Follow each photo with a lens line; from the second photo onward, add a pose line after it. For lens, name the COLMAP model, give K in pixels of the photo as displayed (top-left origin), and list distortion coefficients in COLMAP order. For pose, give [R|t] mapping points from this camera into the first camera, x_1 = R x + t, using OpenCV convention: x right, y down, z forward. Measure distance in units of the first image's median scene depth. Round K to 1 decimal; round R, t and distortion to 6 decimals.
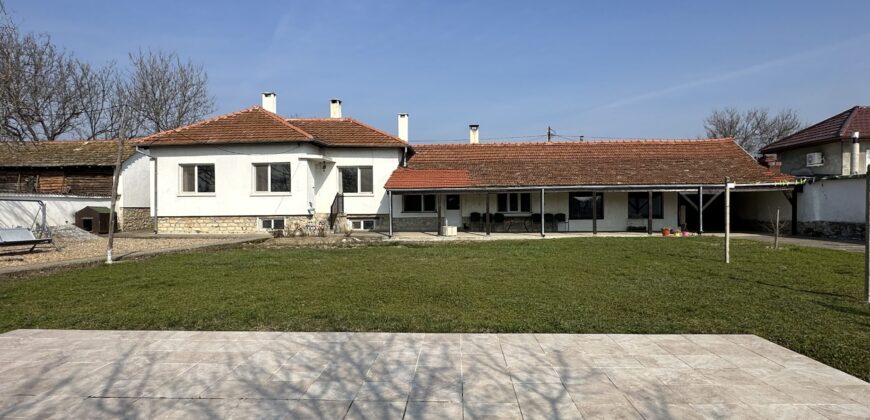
lens RADIAL K [[512.1, 0, 435.0], [0, 512.1, 210.0], [0, 0, 1]] dist [-0.001399, 0.000474]
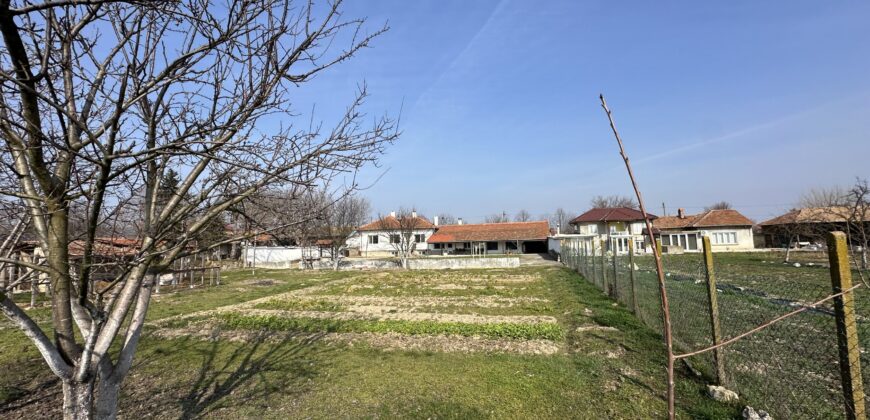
lens RADIAL K [[347.7, 0, 435.0], [0, 347.7, 210.0], [0, 0, 1]] dist [-0.000706, -0.000069]
pose [[0.984205, -0.034768, -0.173582, 0.339118], [0.018251, 0.995228, -0.095855, -0.028844], [0.176086, 0.091173, 0.980143, -1.180829]]
